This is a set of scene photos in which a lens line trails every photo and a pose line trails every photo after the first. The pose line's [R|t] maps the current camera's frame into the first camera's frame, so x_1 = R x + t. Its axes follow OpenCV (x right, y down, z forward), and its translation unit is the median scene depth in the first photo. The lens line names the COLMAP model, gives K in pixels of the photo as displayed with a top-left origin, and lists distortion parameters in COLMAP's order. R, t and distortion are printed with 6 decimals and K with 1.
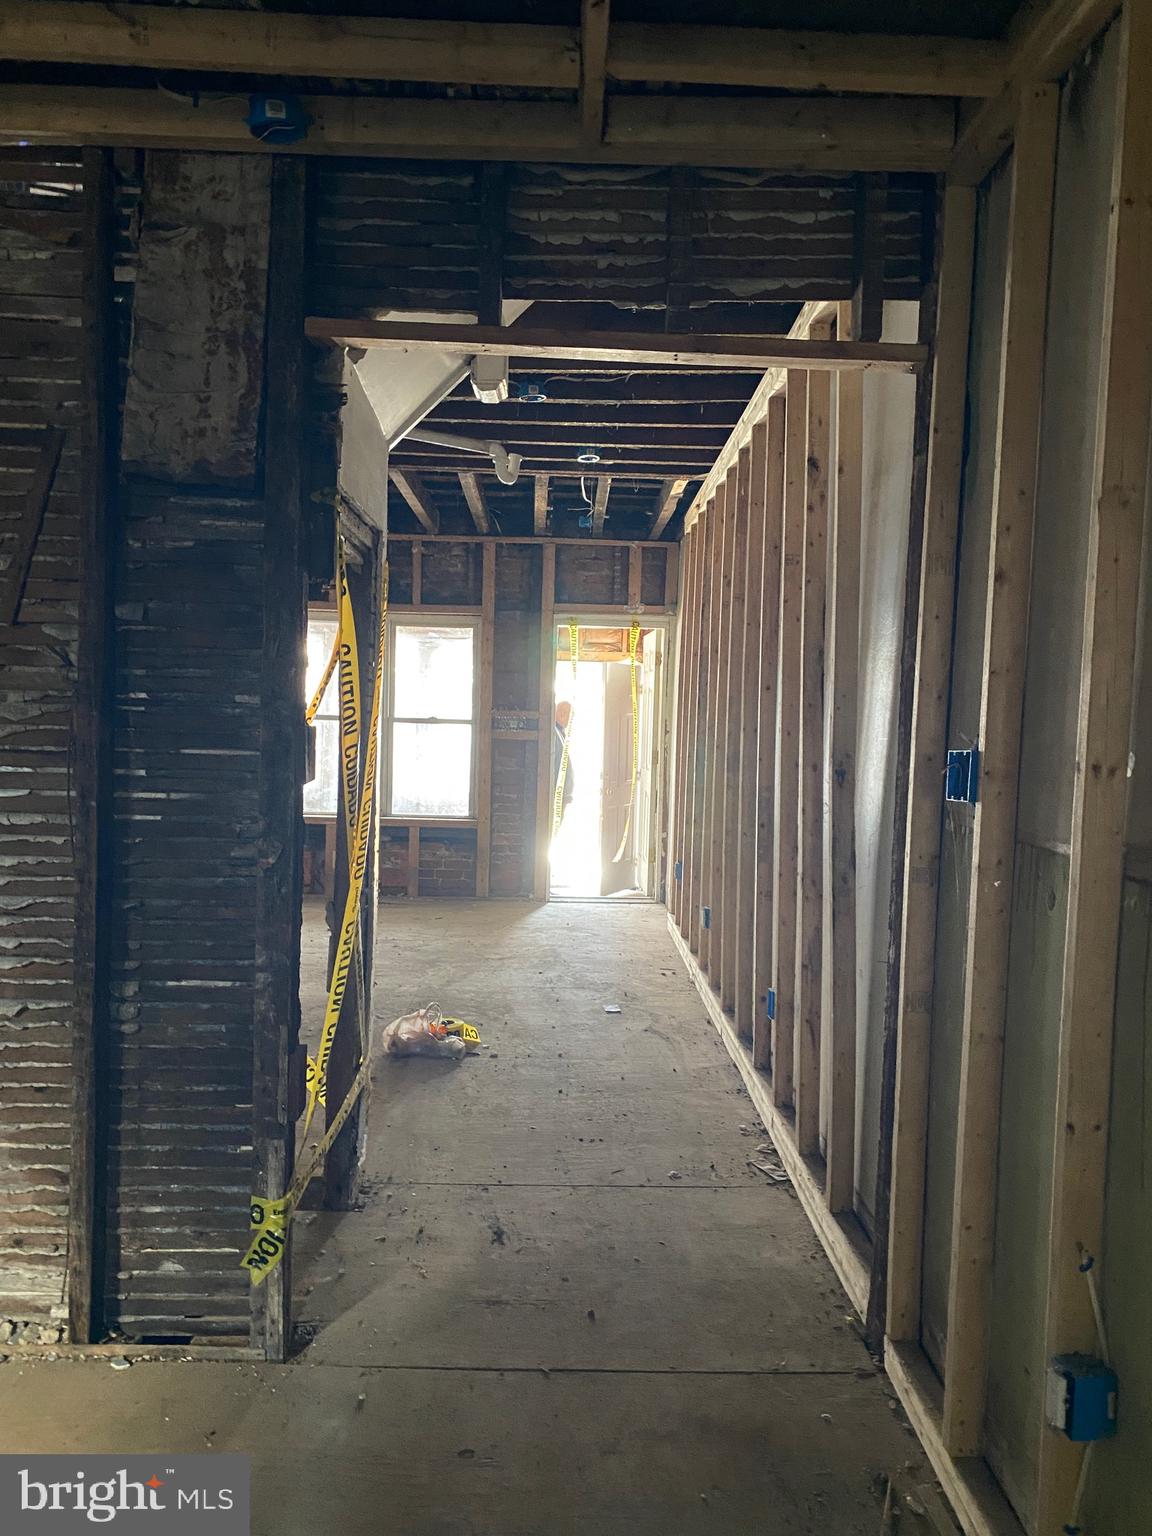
lens RADIAL K [[1169.2, 0, 576.0], [0, 1169.2, 768.0], [0, 0, 1]] dist [-0.001638, -0.003663]
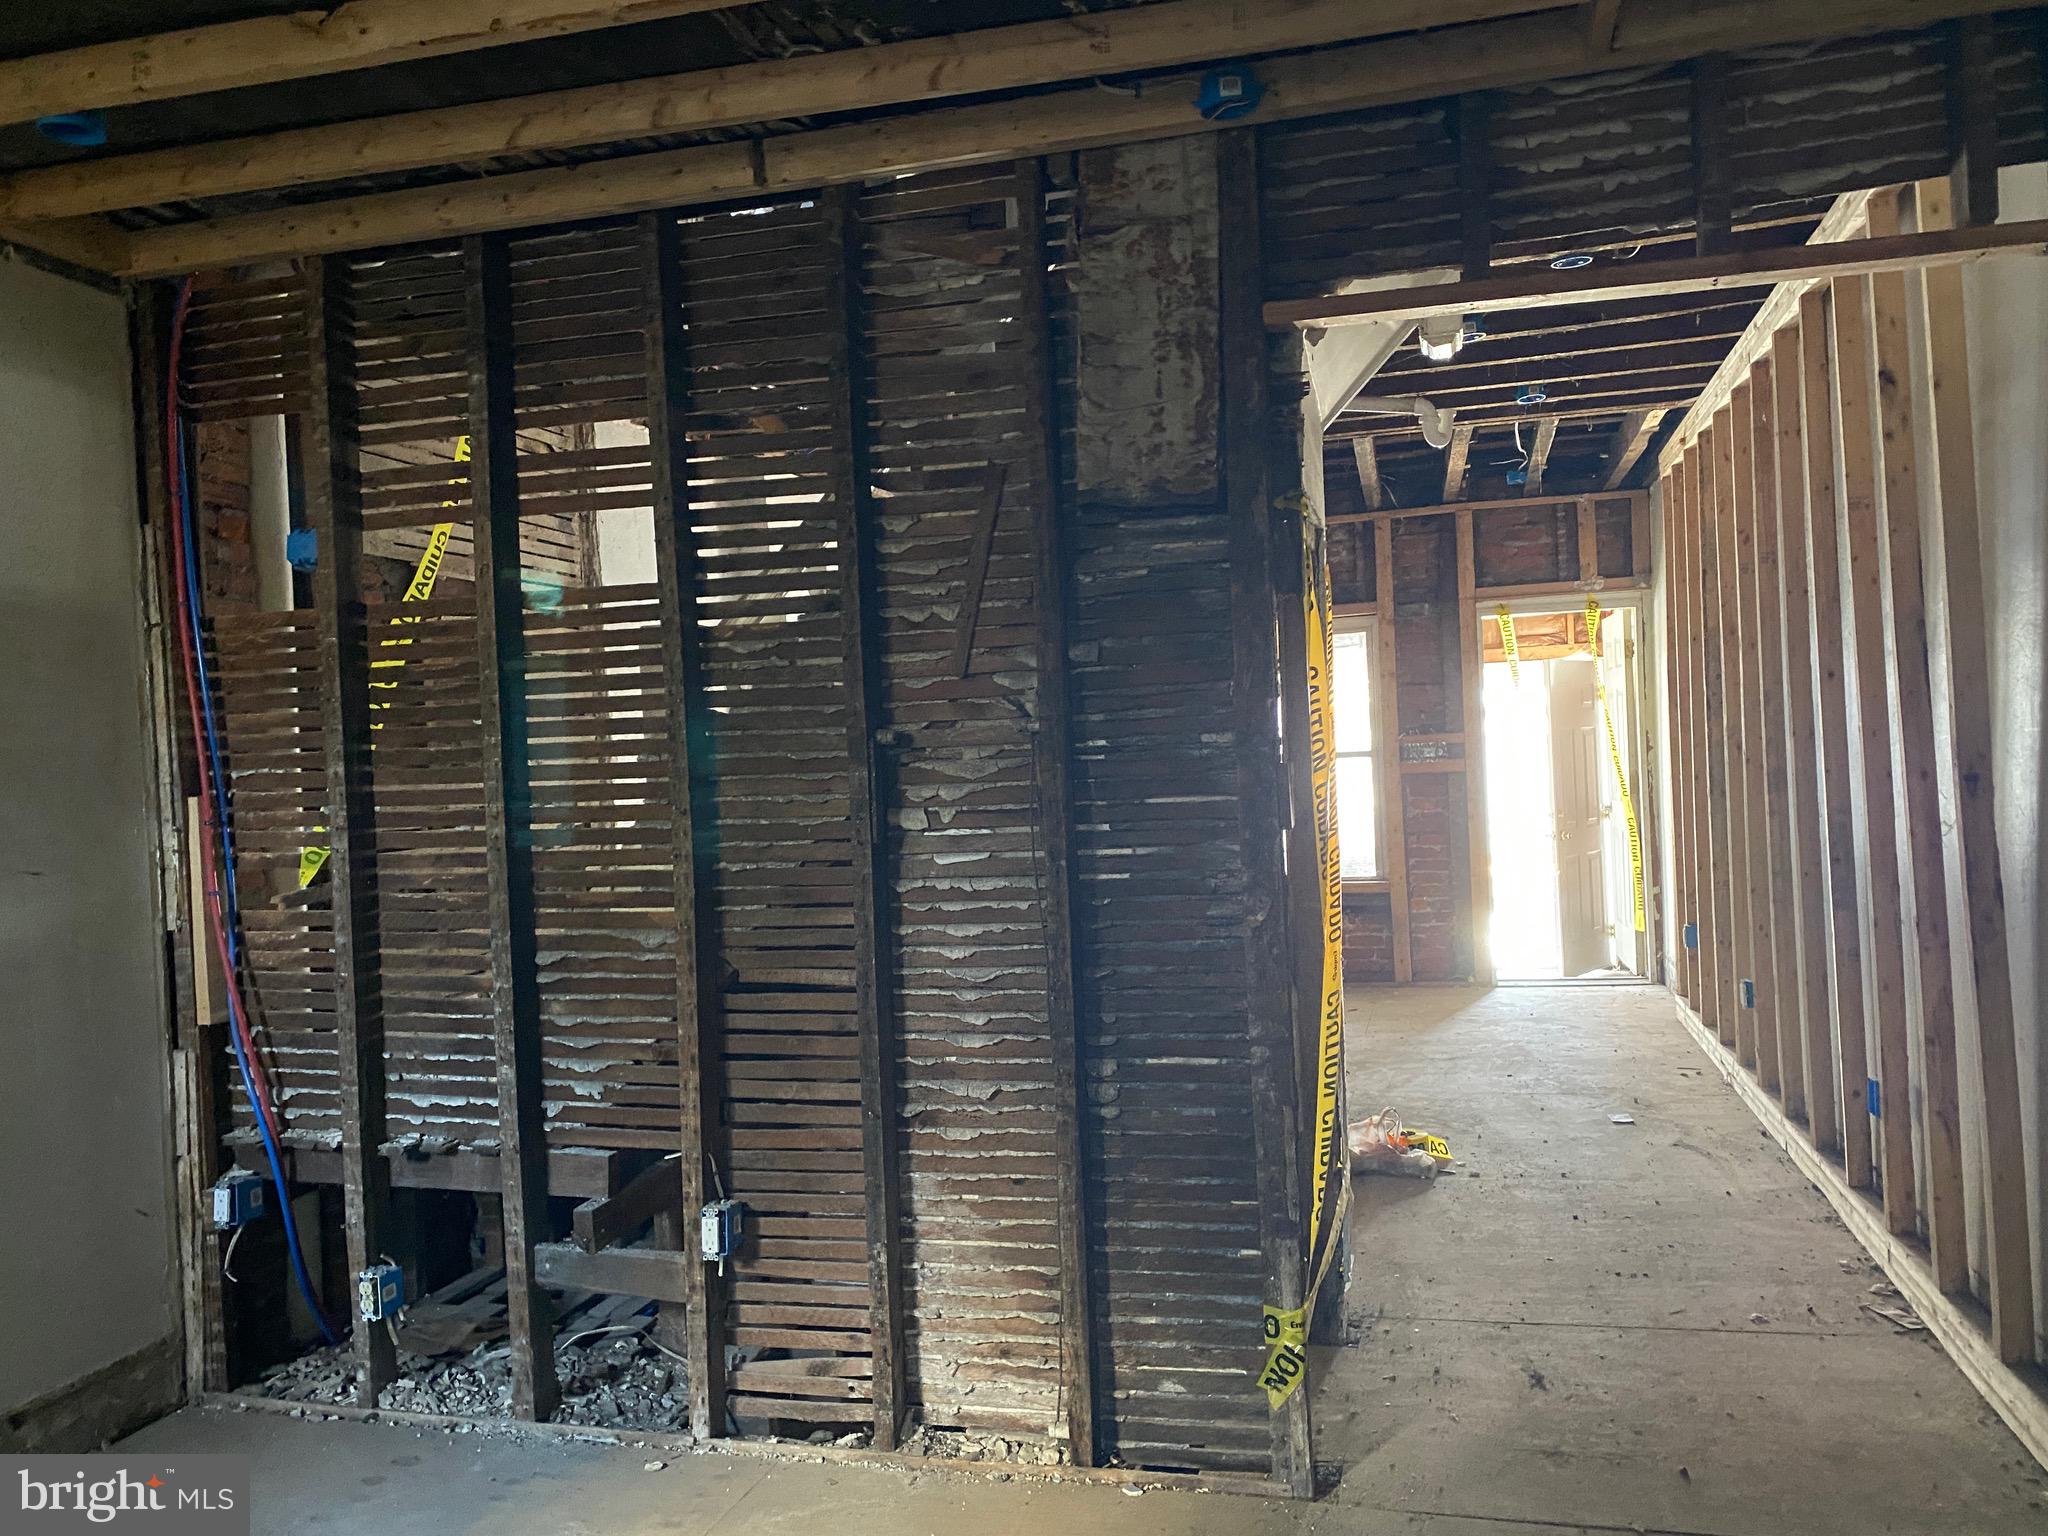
lens RADIAL K [[1562.1, 0, 1025.2], [0, 1562.1, 773.5], [0, 0, 1]] dist [0.065192, -0.126896]
pose [[0.959187, -0.068052, -0.274463, -0.096340], [0.059116, 0.997421, -0.040709, 0.007764], [0.276526, 0.022823, 0.960736, -0.180778]]
